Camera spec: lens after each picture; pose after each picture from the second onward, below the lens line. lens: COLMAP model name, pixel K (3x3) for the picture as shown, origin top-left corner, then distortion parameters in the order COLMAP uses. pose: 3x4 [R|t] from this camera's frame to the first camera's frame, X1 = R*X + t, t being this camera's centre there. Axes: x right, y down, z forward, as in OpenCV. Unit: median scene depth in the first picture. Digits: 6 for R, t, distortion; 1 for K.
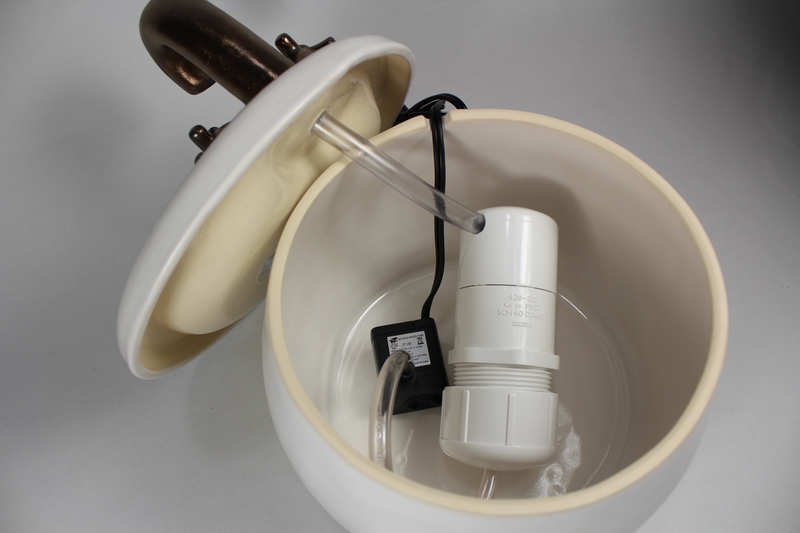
lens RADIAL K [[719.6, 0, 400.0], [0, 719.6, 266.5], [0, 0, 1]] dist [-0.076452, 0.001041]
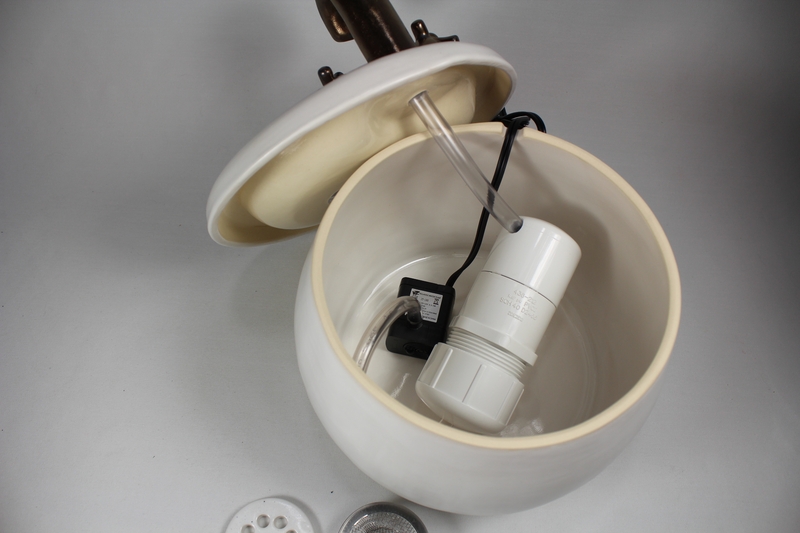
lens RADIAL K [[719.6, 0, 400.0], [0, 719.6, 266.5], [0, 0, 1]] dist [-0.076452, 0.001041]
pose [[0.920608, 0.372359, -0.117603, 0.101728], [-0.369798, 0.928083, 0.043716, 0.022647], [0.125424, 0.003244, 0.992098, -0.204503]]
